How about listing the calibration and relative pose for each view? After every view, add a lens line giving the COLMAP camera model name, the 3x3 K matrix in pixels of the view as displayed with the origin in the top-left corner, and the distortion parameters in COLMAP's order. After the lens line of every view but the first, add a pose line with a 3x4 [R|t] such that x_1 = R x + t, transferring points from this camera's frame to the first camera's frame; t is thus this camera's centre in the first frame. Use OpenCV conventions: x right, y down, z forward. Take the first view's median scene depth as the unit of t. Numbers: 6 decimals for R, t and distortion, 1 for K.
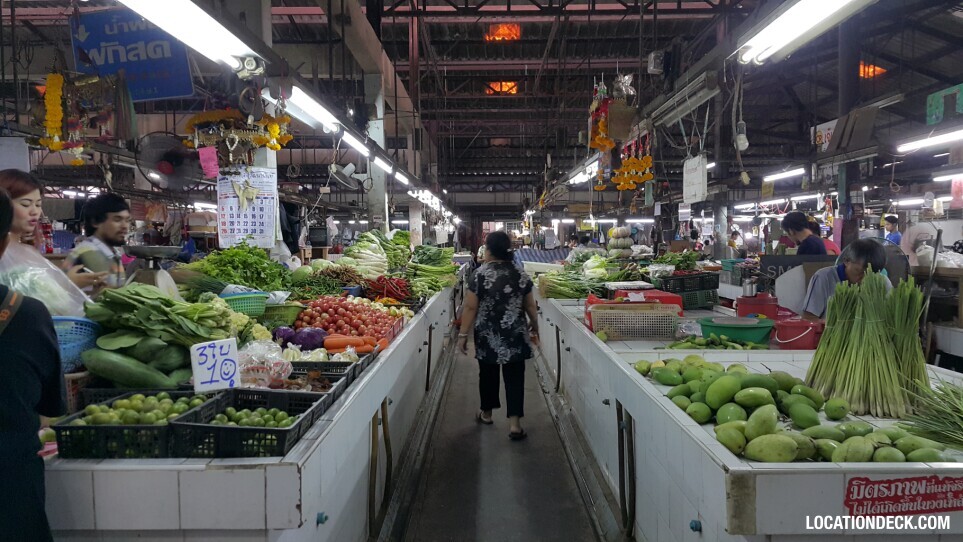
lens RADIAL K [[789.6, 0, 480.7], [0, 789.6, 235.5], [0, 0, 1]] dist [0.075835, -0.126410]
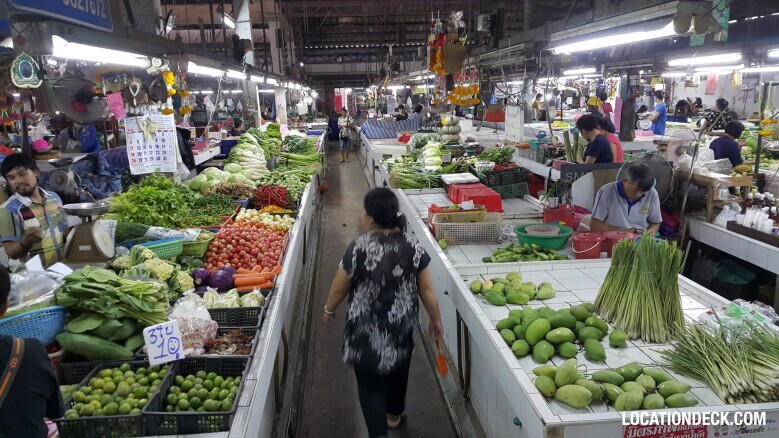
lens RADIAL K [[638.7, 0, 384.0], [0, 638.7, 216.4], [0, 0, 1]] dist [0.075835, -0.126410]
pose [[0.996656, -0.039199, 0.071702, -0.017782], [0.025757, 0.983403, 0.179598, -0.108306], [-0.077552, -0.177150, 0.981124, -0.019345]]
